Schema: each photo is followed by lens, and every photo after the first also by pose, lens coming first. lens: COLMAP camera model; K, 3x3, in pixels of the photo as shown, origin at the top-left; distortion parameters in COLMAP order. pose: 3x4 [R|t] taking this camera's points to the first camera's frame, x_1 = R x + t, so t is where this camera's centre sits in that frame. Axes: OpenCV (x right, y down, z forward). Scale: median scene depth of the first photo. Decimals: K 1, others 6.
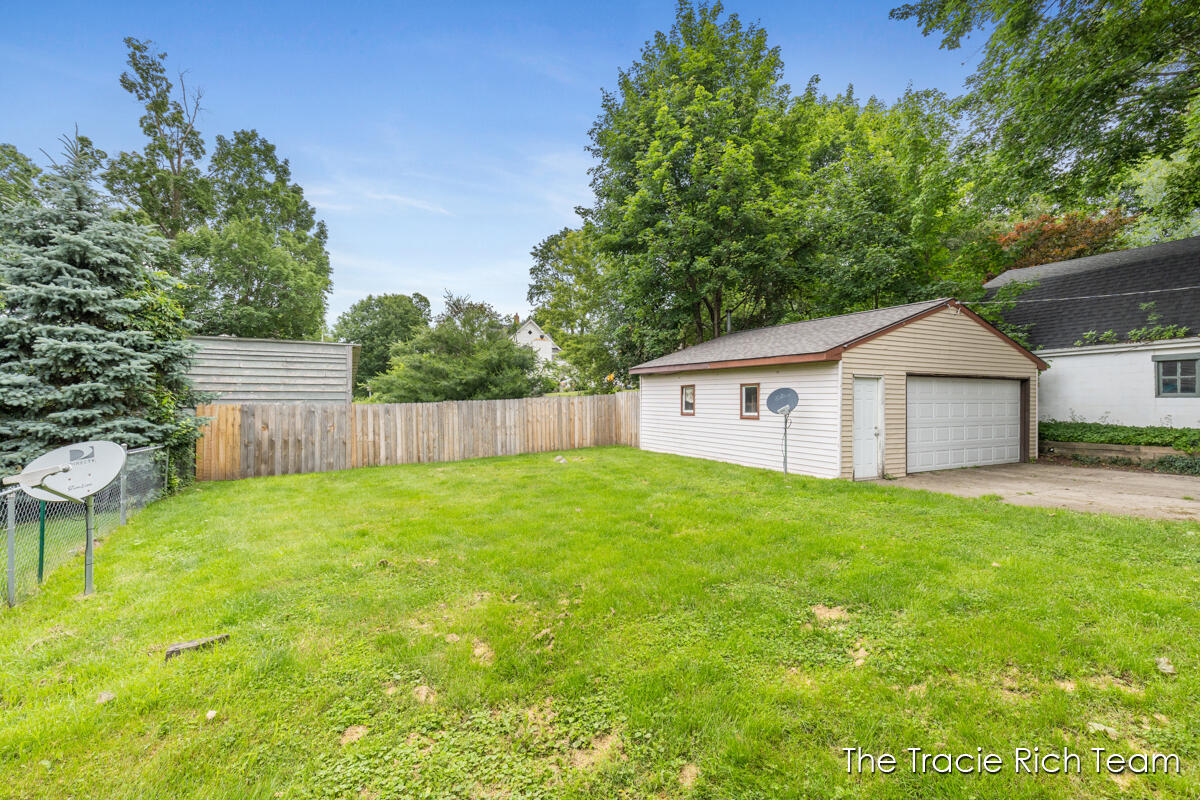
lens RADIAL K [[551.1, 0, 598.8], [0, 551.1, 399.5], [0, 0, 1]] dist [0.007710, -0.001148]
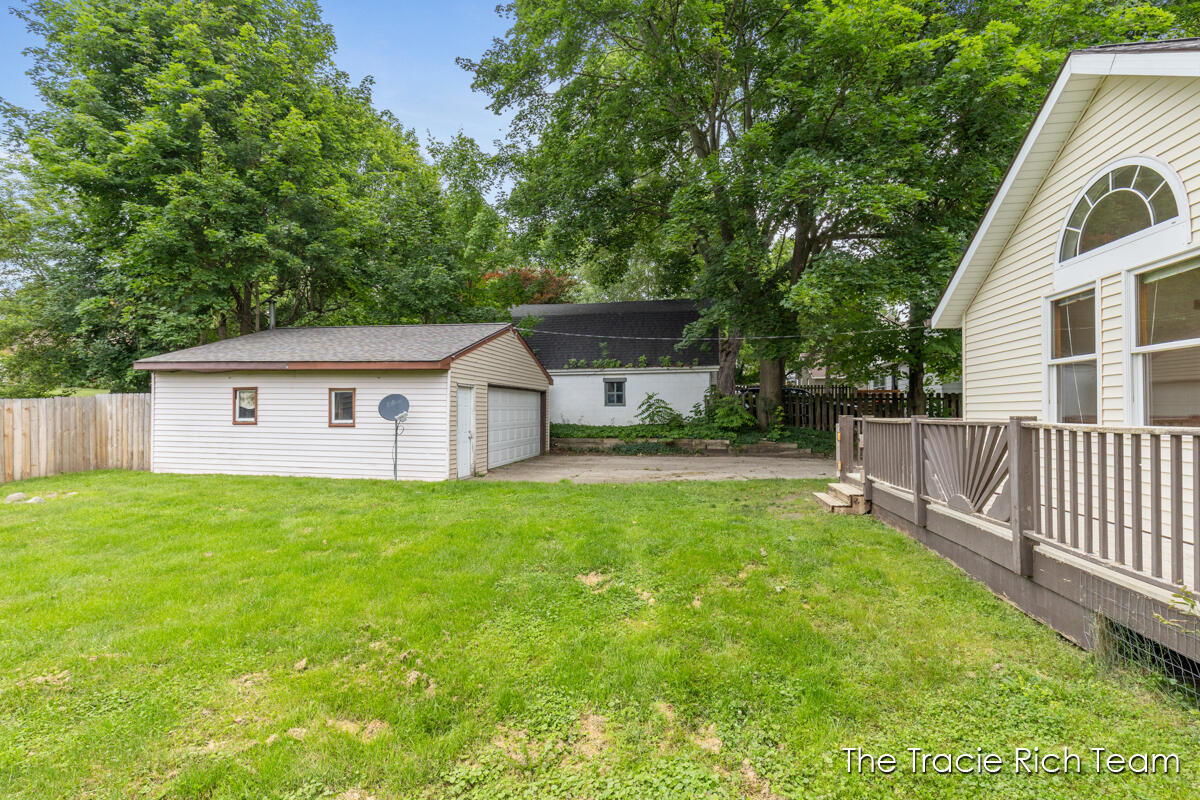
lens RADIAL K [[551.1, 0, 624.3], [0, 551.1, 408.0], [0, 0, 1]] dist [0.007710, -0.001148]
pose [[0.600890, 0.003173, 0.799325, -0.158990], [-0.004912, 0.999988, -0.000277, 0.001539], [-0.799317, -0.003759, 0.600898, 0.061499]]
